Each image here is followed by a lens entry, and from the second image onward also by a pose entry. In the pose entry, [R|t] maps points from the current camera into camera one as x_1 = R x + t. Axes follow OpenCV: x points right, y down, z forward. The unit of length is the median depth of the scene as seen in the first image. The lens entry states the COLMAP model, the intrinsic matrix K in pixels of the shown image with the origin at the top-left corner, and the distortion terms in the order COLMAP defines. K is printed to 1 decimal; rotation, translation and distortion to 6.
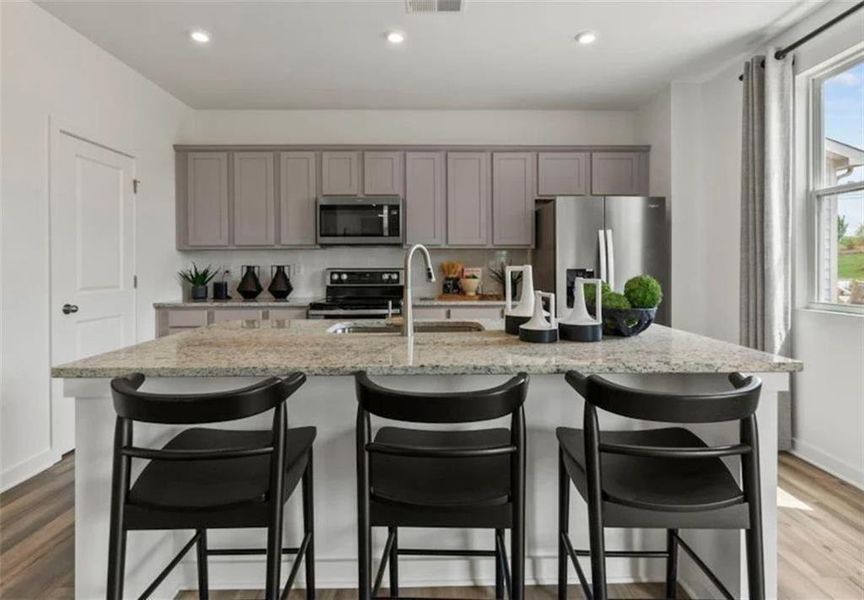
lens RADIAL K [[444.2, 0, 432.4], [0, 444.2, 273.6], [0, 0, 1]] dist [0.000489, -0.012175]
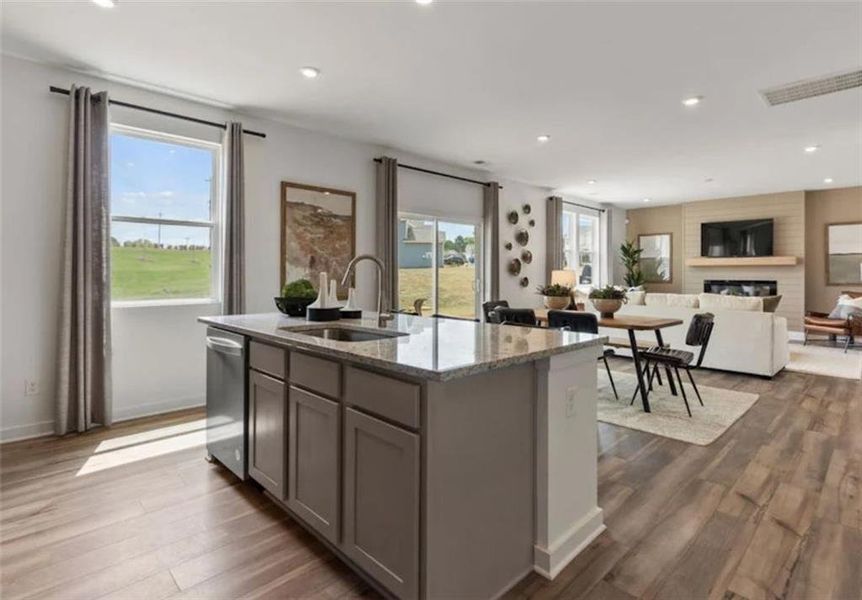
lens RADIAL K [[443.2, 0, 431.4], [0, 443.2, 273.7], [0, 0, 1]] dist [0.000489, -0.012175]
pose [[-0.680196, 0.003635, 0.733021, -0.502468], [0.011925, 0.999910, 0.006108, -0.007559], [-0.732933, 0.012896, -0.680179, 0.821631]]
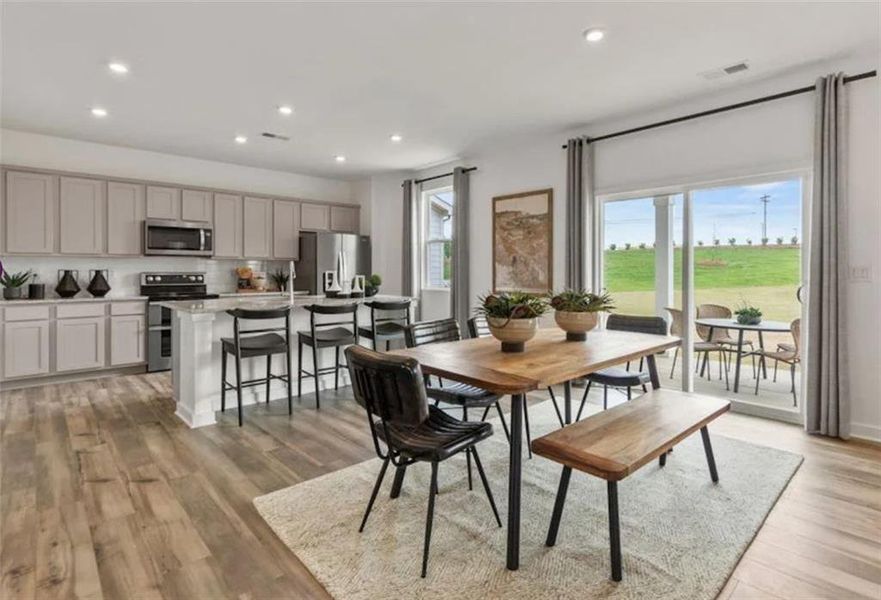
lens RADIAL K [[444.2, 0, 444.6], [0, 444.2, 267.6], [0, 0, 1]] dist [0.001400, 0.000112]
pose [[0.750781, 0.007973, 0.660504, -0.460940], [0.008198, 0.999738, -0.021387, 0.010387], [-0.660501, 0.021471, 0.750518, -0.606536]]
